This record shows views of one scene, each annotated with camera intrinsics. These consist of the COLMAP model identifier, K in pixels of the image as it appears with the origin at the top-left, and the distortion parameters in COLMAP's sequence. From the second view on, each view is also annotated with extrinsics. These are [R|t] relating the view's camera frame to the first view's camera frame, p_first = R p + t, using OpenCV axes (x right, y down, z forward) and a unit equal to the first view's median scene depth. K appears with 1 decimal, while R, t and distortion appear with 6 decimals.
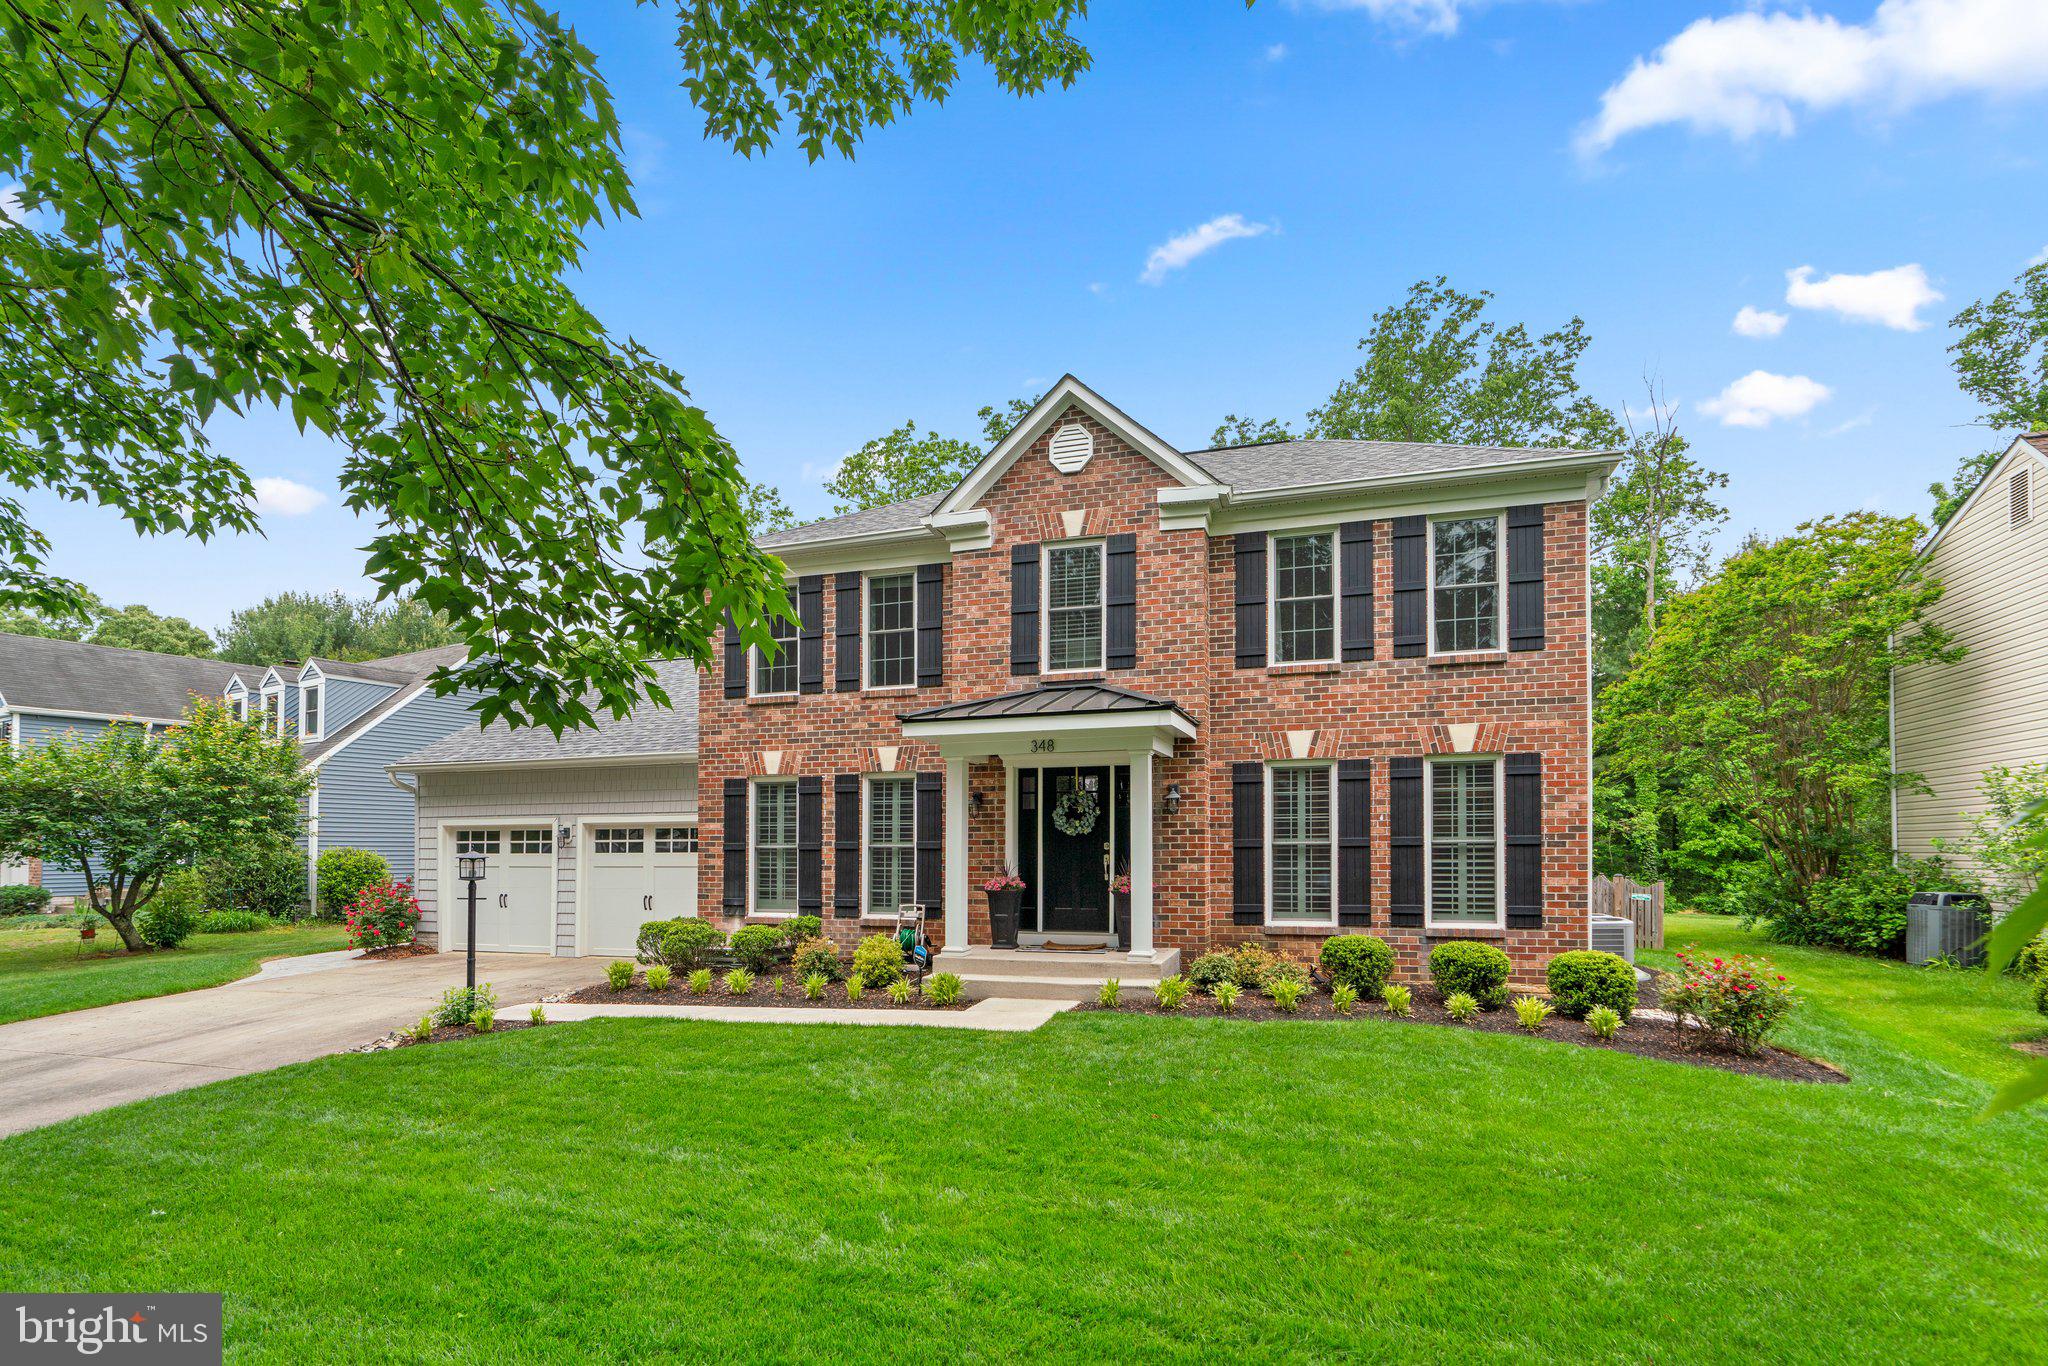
lens RADIAL K [[953.5, 0, 953.1], [0, 953.5, 631.1], [0, 0, 1]] dist [-0.001203, 0.000756]
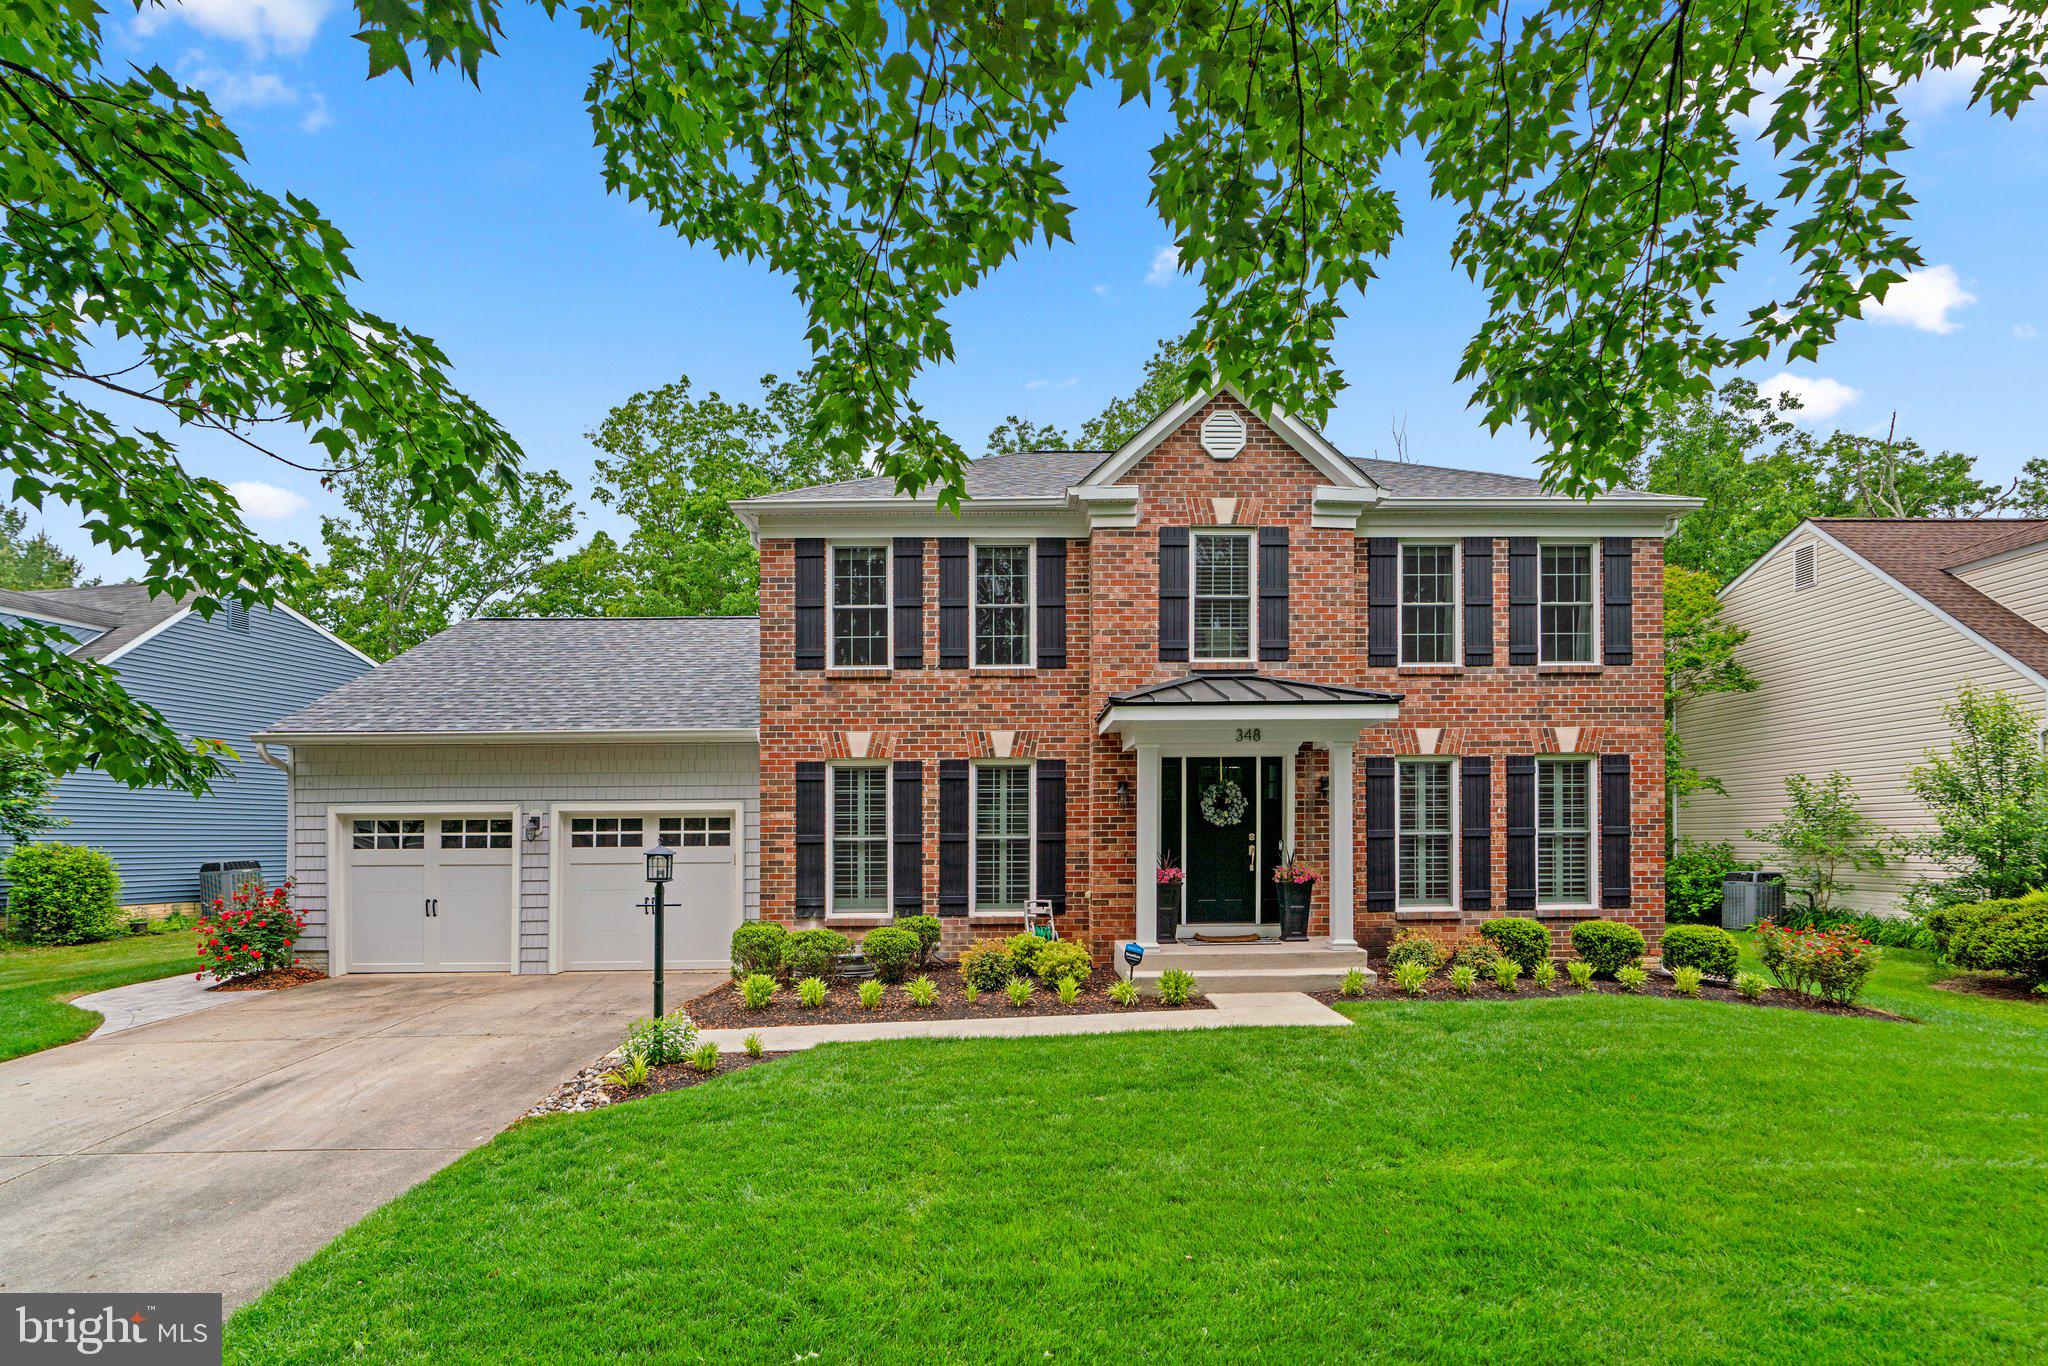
lens RADIAL K [[970.3, 0, 1001.4], [0, 970.3, 635.5], [0, 0, 1]] dist [-0.002309, 0.000153]
pose [[0.944758, 0.064193, 0.321422, -0.414581], [-0.069063, 0.997605, 0.003759, 0.028384], [-0.320411, -0.025750, 0.946928, 0.124163]]
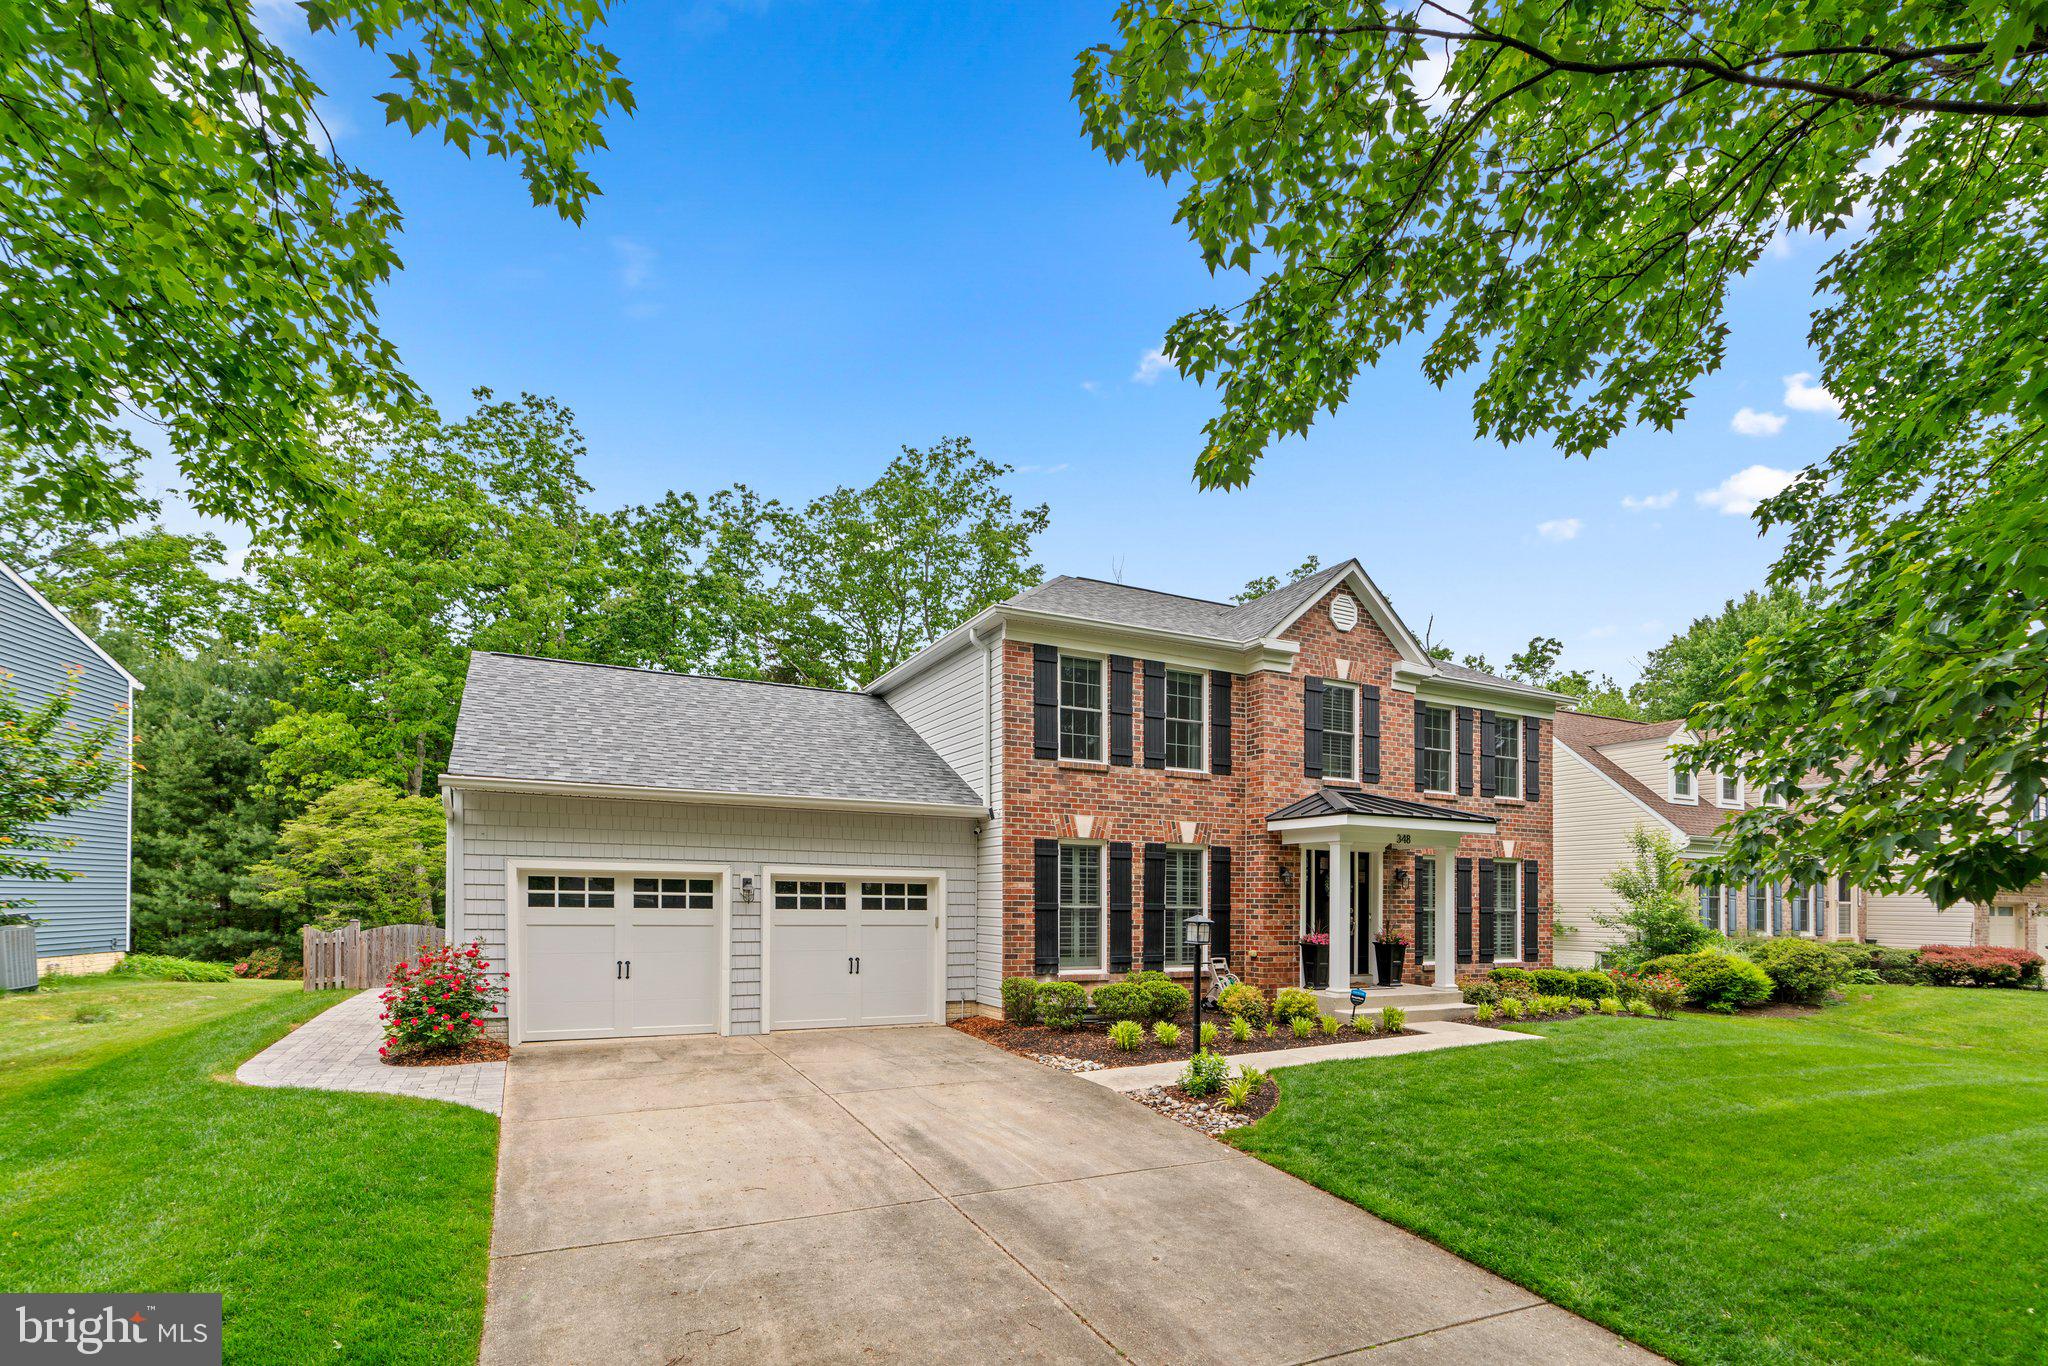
lens RADIAL K [[925.5, 0, 1026.2], [0, 925.5, 688.1], [0, 0, 1]] dist [-0.004475, 0.001084]
pose [[0.718487, 0.172522, 0.673805, -1.087822], [-0.167962, 0.983115, -0.072618, 0.084082], [-0.674956, -0.060999, 0.735332, 0.351338]]
